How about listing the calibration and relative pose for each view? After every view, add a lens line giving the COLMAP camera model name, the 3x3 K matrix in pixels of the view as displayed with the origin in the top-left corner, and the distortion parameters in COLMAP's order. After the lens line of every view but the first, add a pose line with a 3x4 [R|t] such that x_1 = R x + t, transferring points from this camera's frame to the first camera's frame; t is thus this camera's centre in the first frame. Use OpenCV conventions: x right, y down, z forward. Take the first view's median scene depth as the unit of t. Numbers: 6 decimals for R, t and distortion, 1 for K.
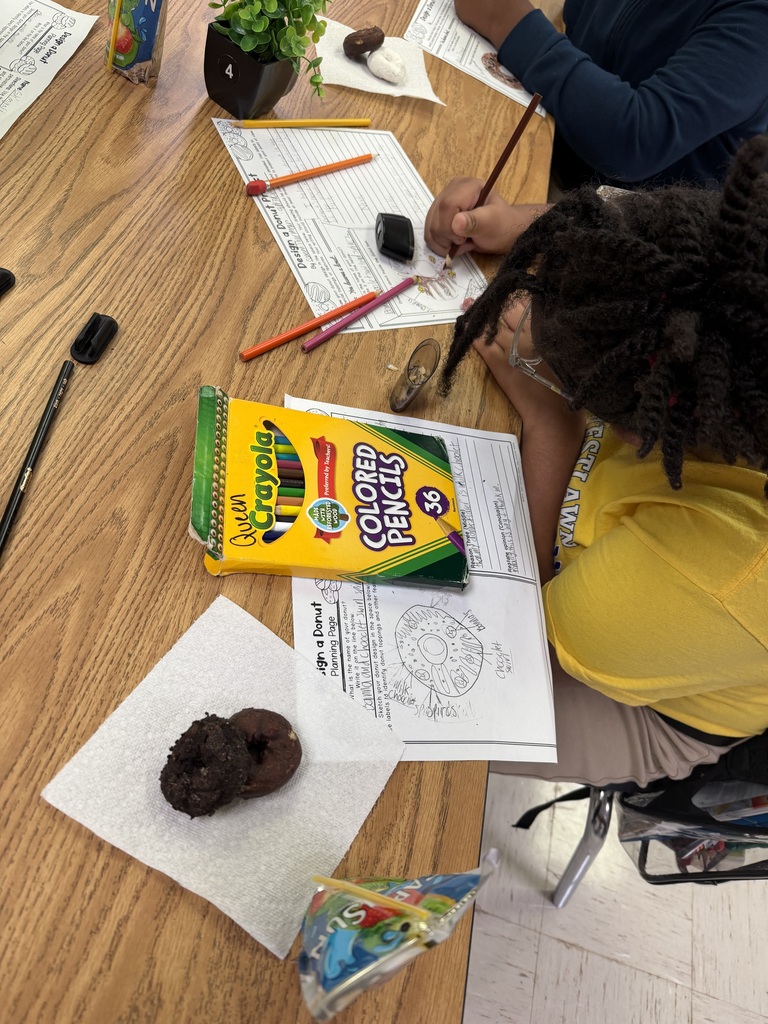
lens RADIAL K [[733.4, 0, 383.7], [0, 733.4, 518.7], [0, 0, 1]] dist [0.030377, -0.054083]
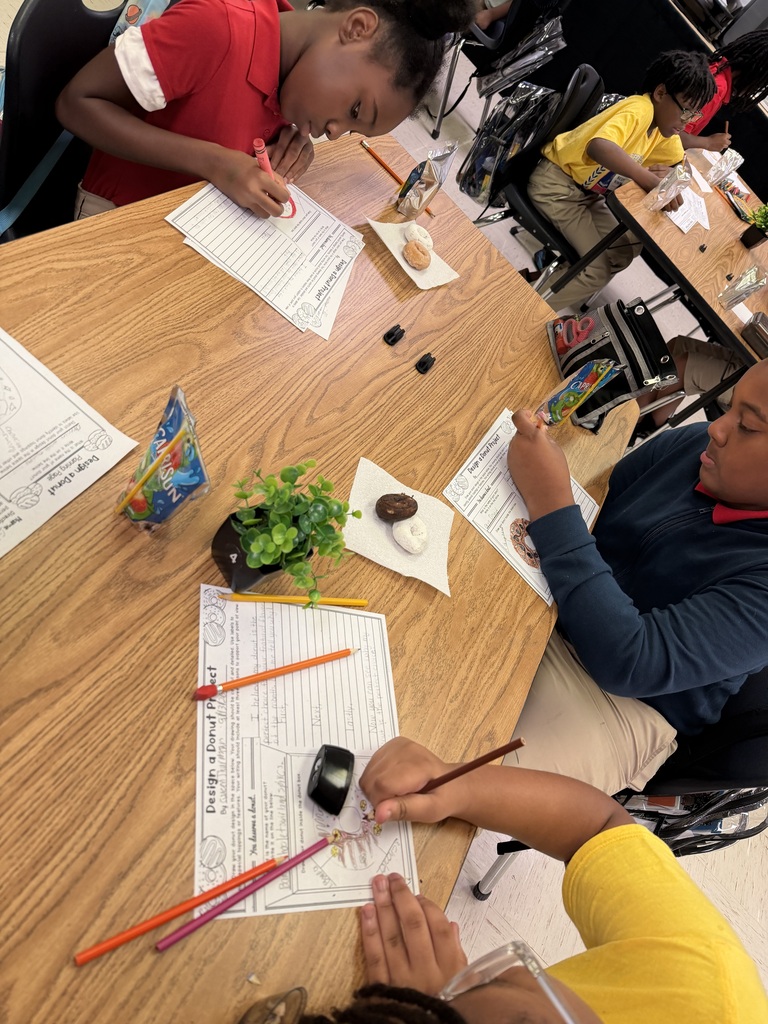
lens RADIAL K [[733.4, 0, 384.1], [0, 733.4, 508.5], [0, 0, 1]] dist [0.030377, -0.054083]
pose [[0.928594, 0.370908, -0.011865, -0.038890], [-0.364289, 0.904994, -0.219725, -0.537070], [-0.070760, 0.208358, 0.975490, 0.030140]]
